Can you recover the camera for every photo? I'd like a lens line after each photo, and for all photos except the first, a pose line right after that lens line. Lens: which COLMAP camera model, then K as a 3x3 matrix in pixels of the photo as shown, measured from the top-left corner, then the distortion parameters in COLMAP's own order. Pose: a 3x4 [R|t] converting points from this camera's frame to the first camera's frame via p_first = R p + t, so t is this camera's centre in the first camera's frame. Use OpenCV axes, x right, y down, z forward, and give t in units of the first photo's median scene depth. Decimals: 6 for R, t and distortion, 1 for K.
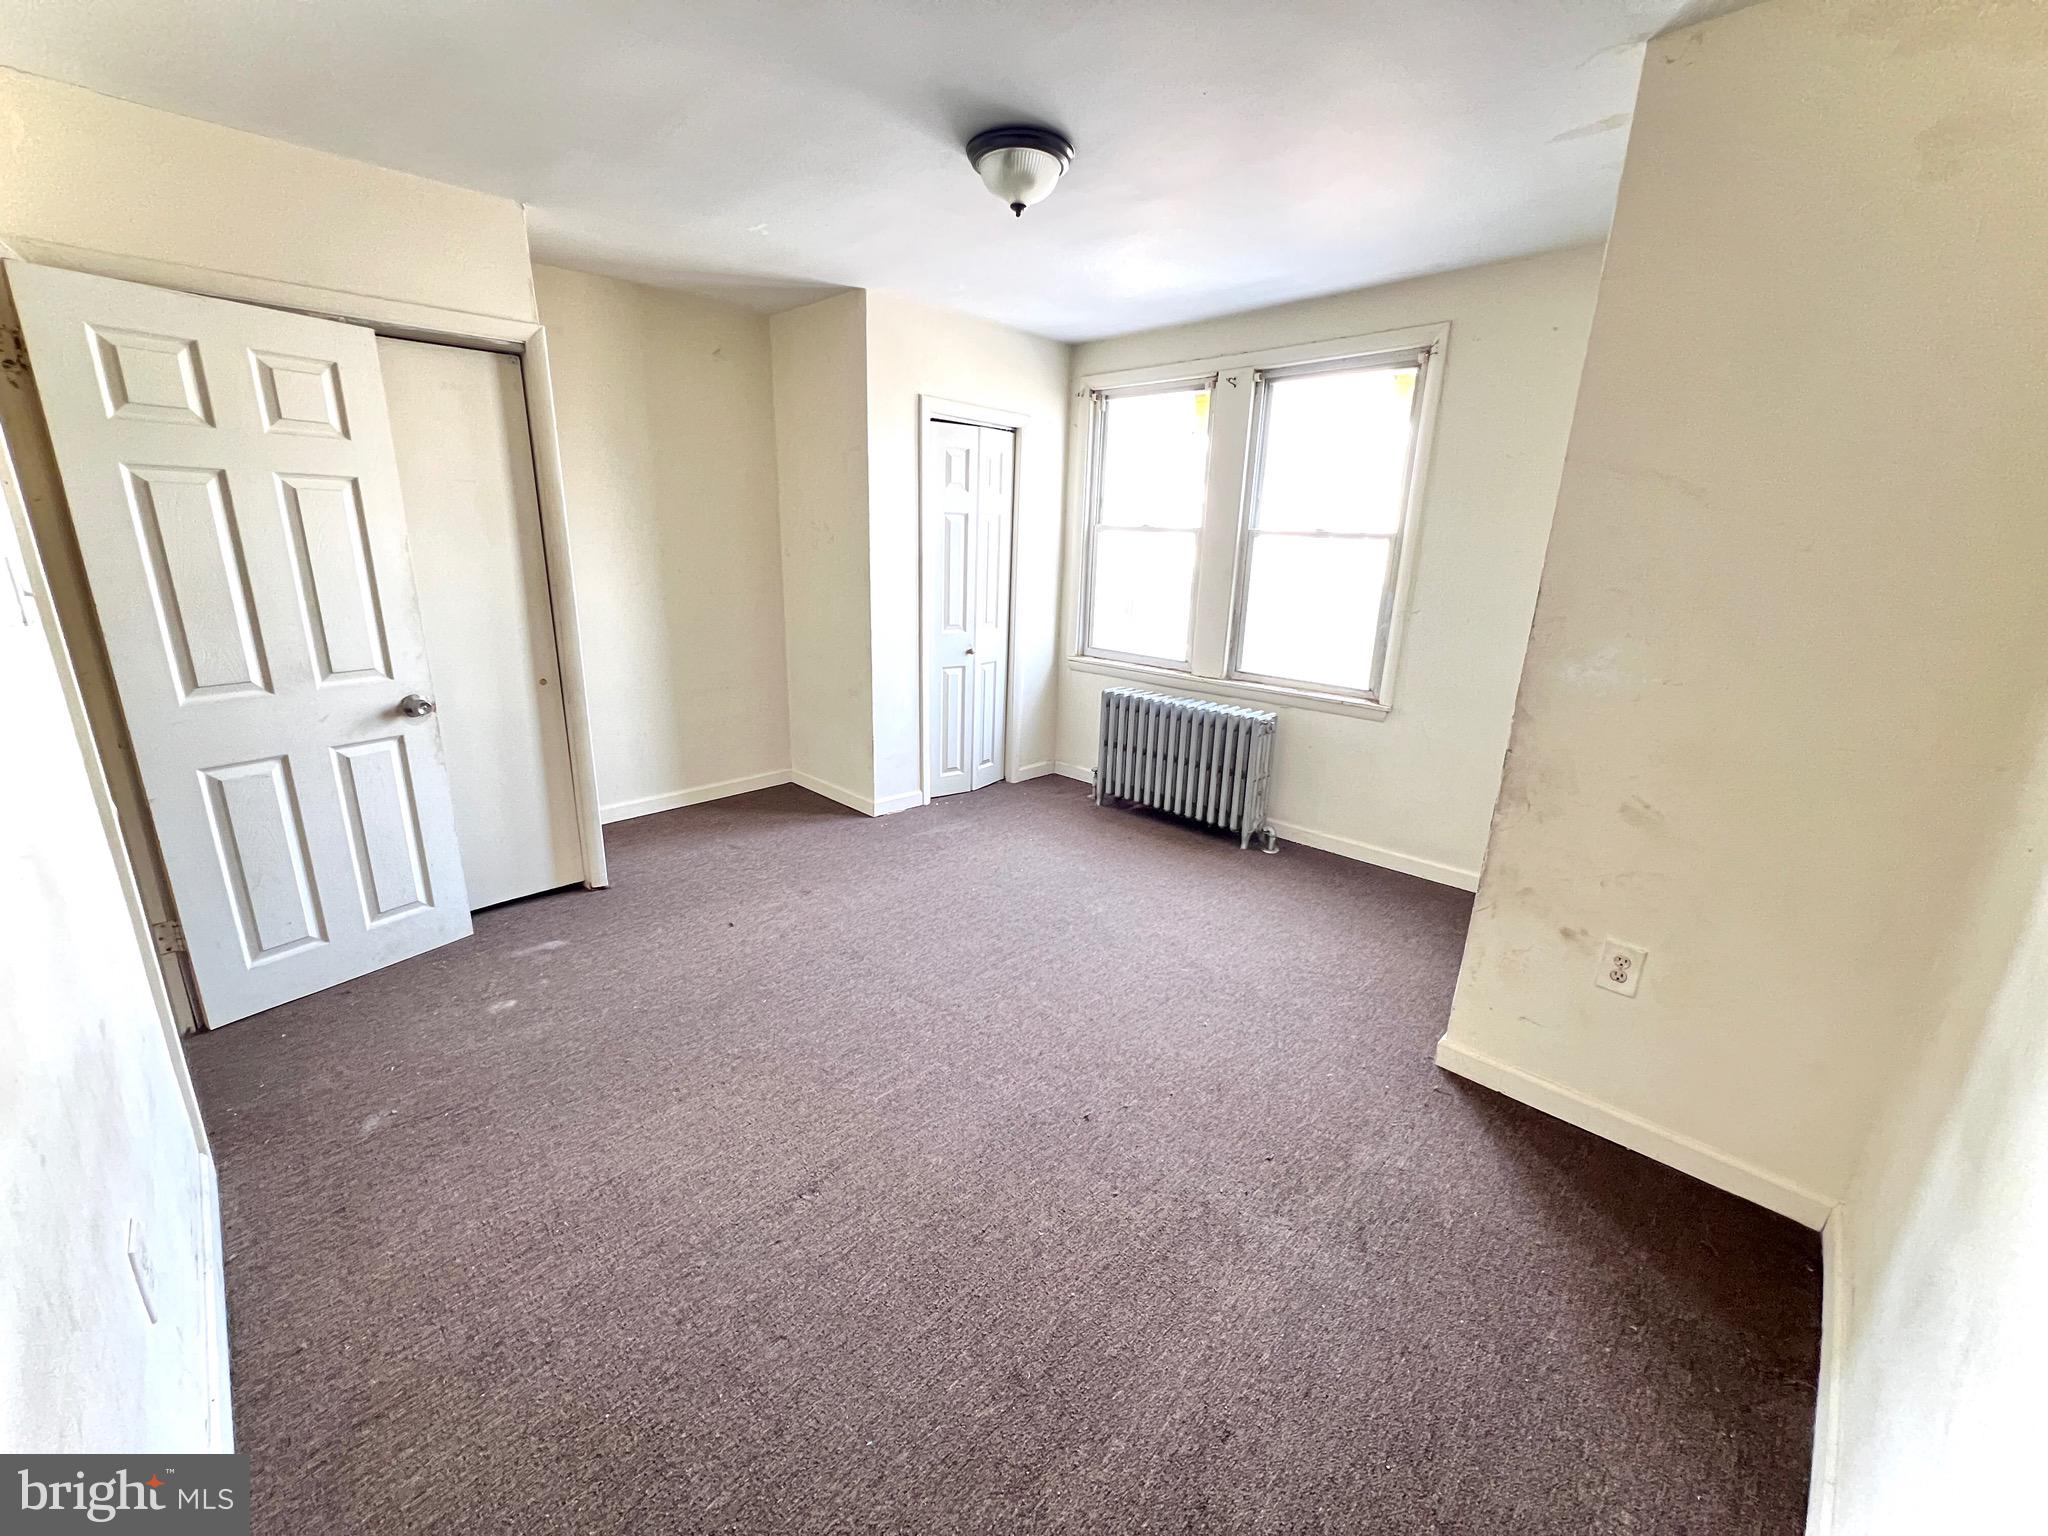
lens RADIAL K [[815.0, 0, 1017.0], [0, 815.0, 761.8], [0, 0, 1]] dist [-0.000002, -0.000060]
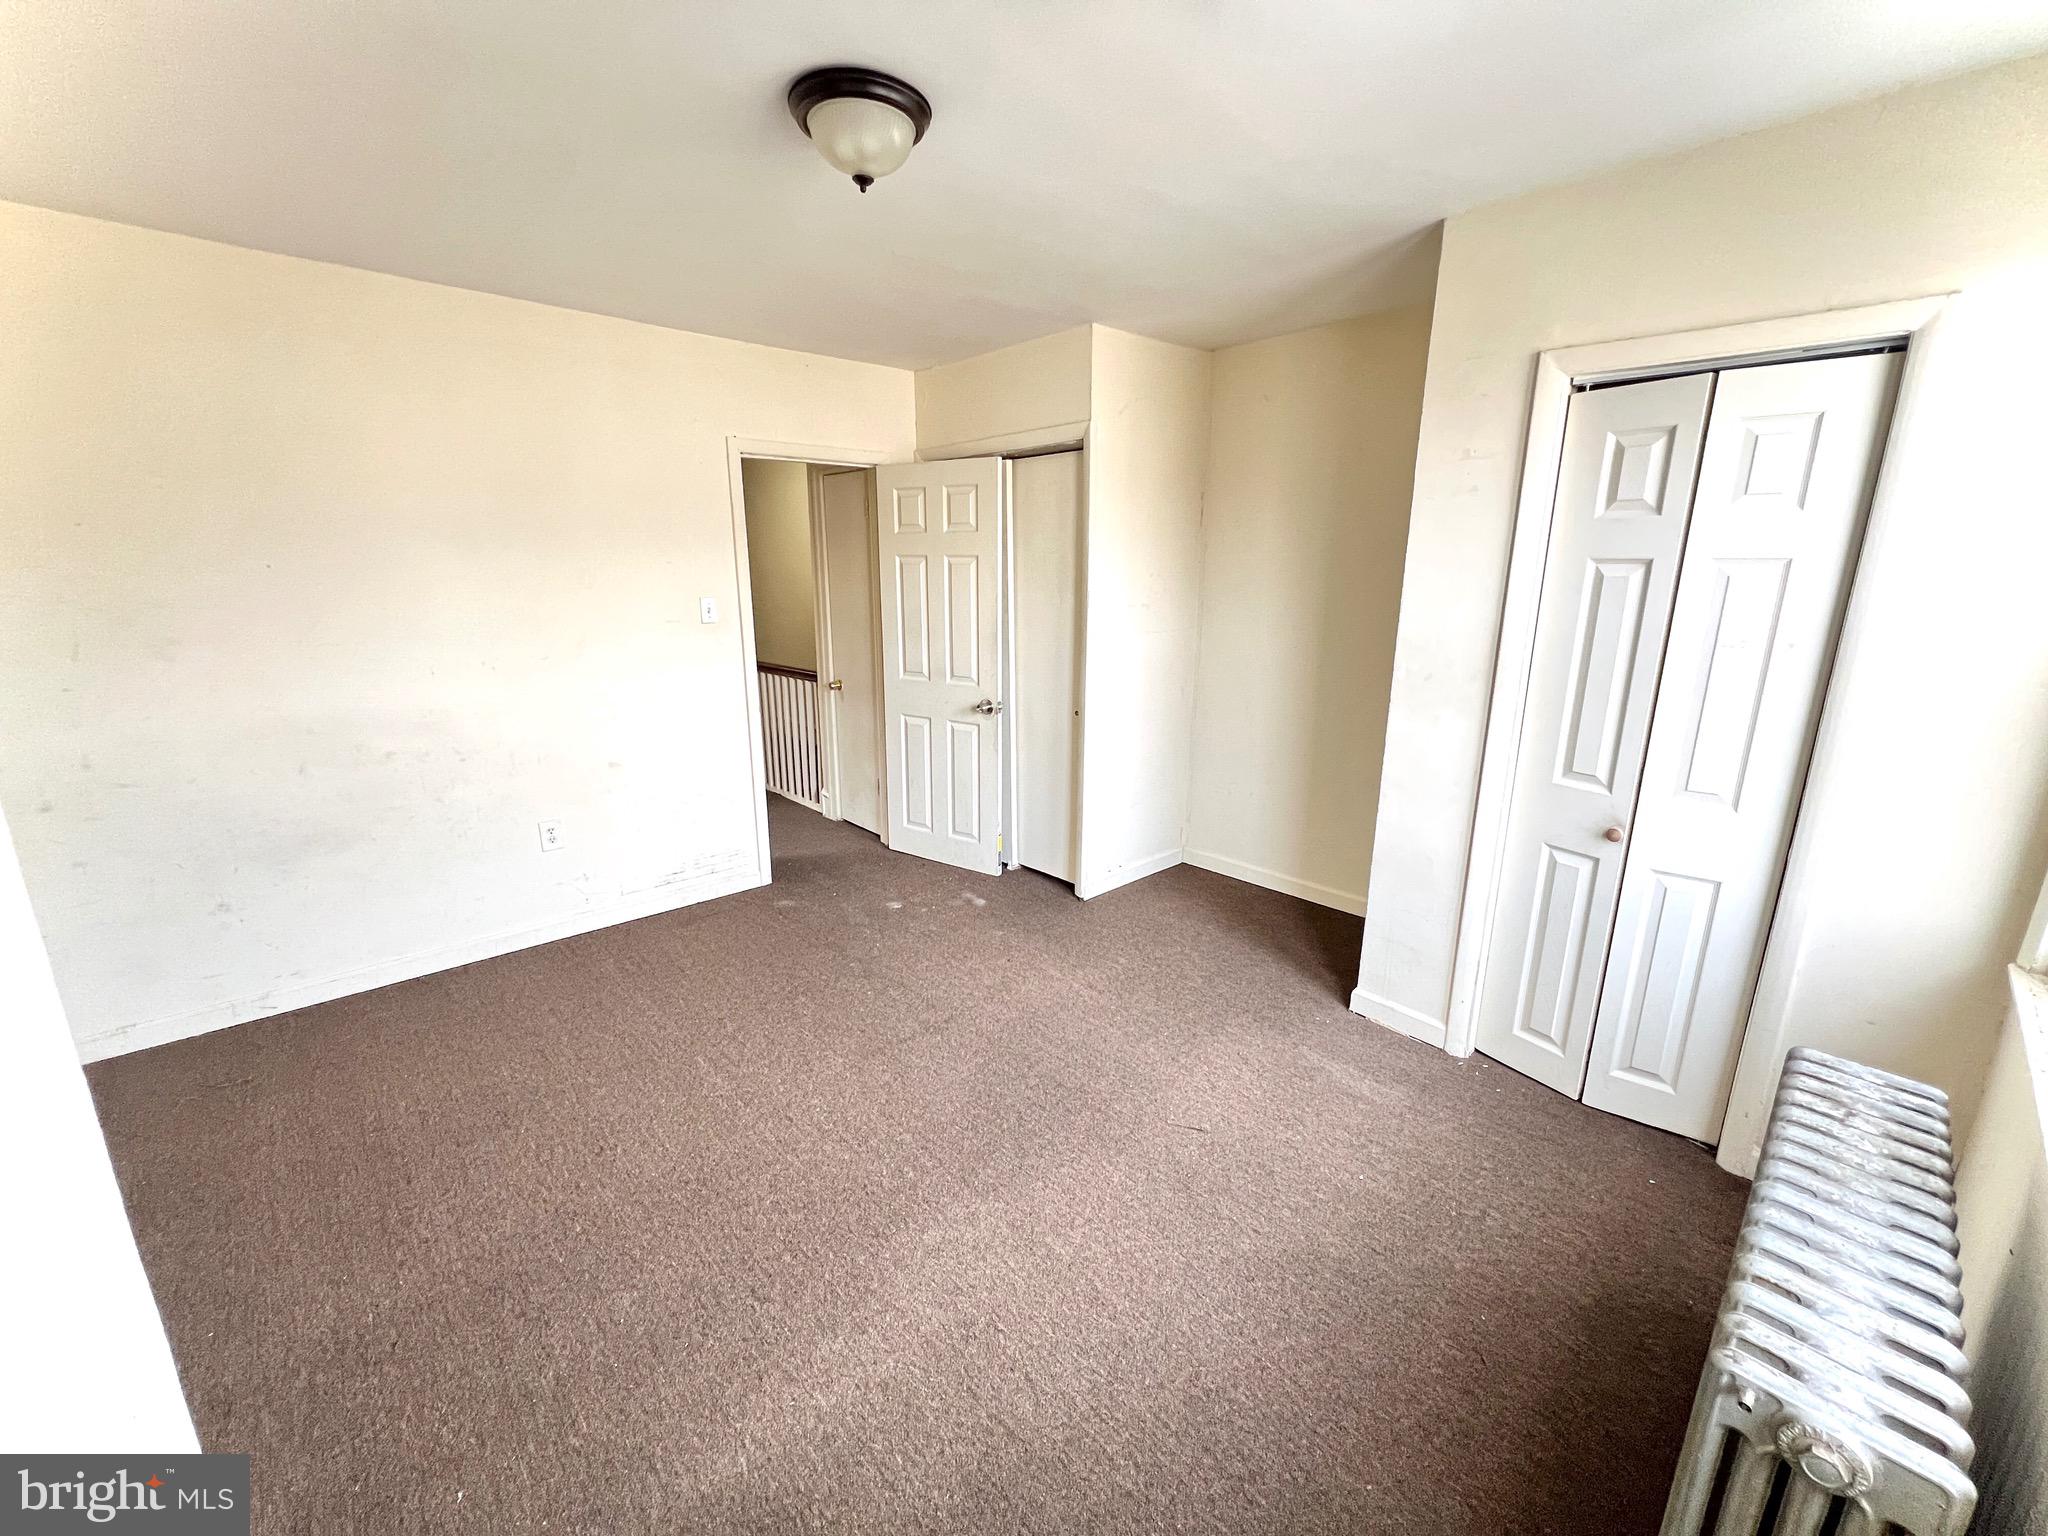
lens RADIAL K [[815.0, 0, 1021.2], [0, 815.0, 766.5], [0, 0, 1]] dist [-0.000002, -0.000060]
pose [[-0.036134, 0.214026, -0.976159, 0.688351], [-0.277204, 0.936320, 0.215552, -0.291759], [0.960131, 0.278384, 0.025496, 1.016415]]
